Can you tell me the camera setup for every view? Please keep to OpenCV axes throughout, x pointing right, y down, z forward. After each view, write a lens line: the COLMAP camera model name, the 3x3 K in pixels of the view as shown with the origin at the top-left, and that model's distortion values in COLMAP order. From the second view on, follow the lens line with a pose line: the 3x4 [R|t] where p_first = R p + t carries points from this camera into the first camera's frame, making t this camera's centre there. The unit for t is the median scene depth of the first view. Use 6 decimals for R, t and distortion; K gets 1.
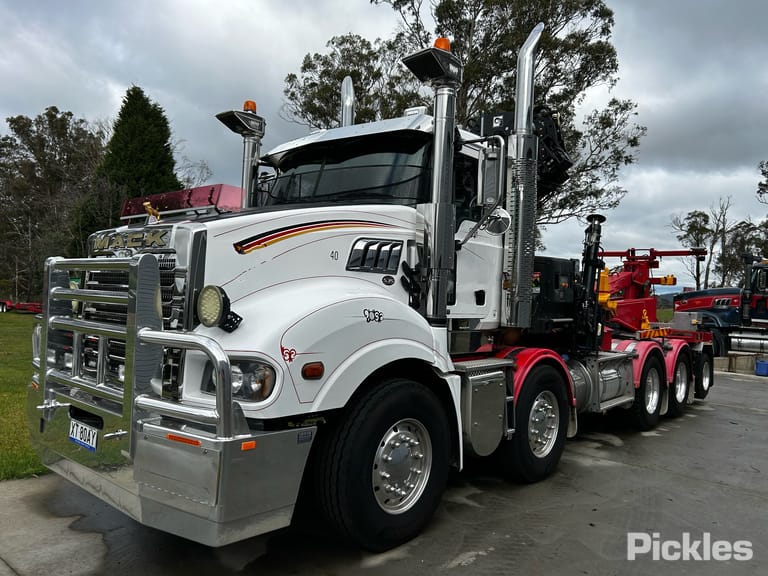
lens RADIAL K [[578.6, 0, 384.9], [0, 578.6, 295.6], [0, 0, 1]] dist [0.062795, -0.066470]
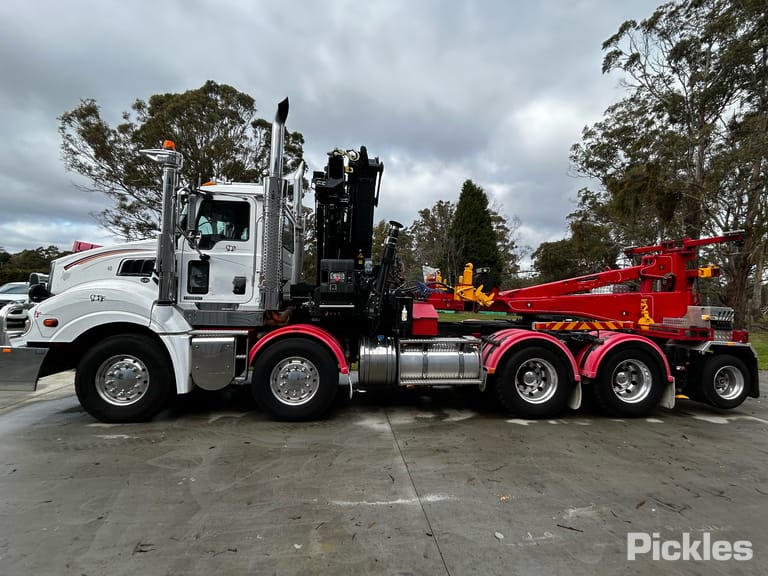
lens RADIAL K [[365.5, 0, 385.6], [0, 365.5, 297.6], [0, 0, 1]] dist [-0.002442, 0.000236]
pose [[0.731471, -0.016031, -0.681684, 1.211168], [0.005160, 0.999825, -0.017976, 0.048067], [0.681853, 0.009631, 0.731426, 0.614748]]
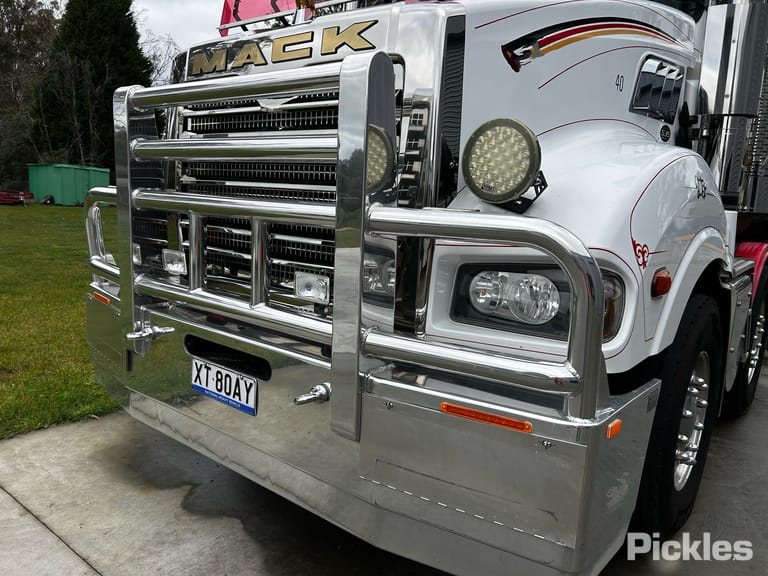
lens RADIAL K [[572.2, 0, 382.9], [0, 572.2, 292.8], [0, 0, 1]] dist [0.054376, -0.059432]
pose [[0.998874, -0.004890, 0.047189, -0.297412], [-0.003607, 0.983967, 0.178316, 0.029913], [-0.047304, -0.178285, 0.982841, 0.335299]]
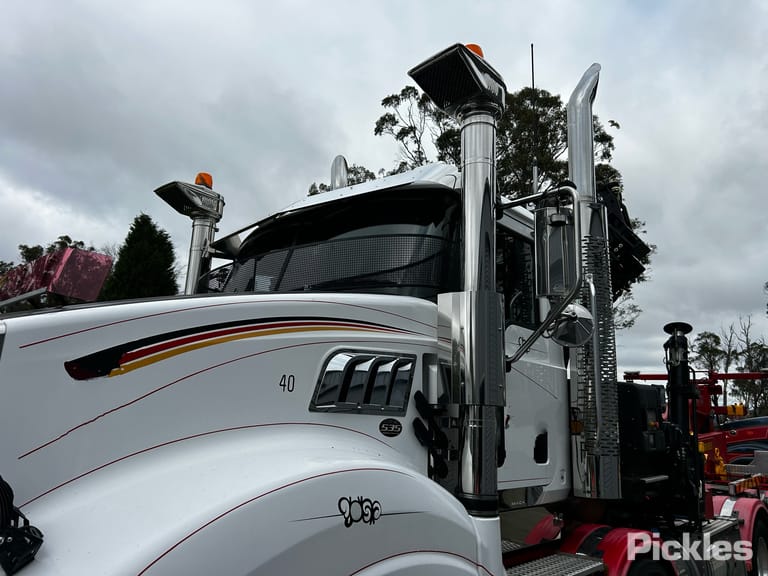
lens RADIAL K [[578.6, 0, 384.9], [0, 578.6, 295.6], [0, 0, 1]] dist [0.062795, -0.066470]
pose [[0.999950, -0.007057, -0.007147, 0.004859], [0.005405, 0.977836, -0.209301, -0.030408], [0.008466, 0.209252, 0.977825, 0.393705]]
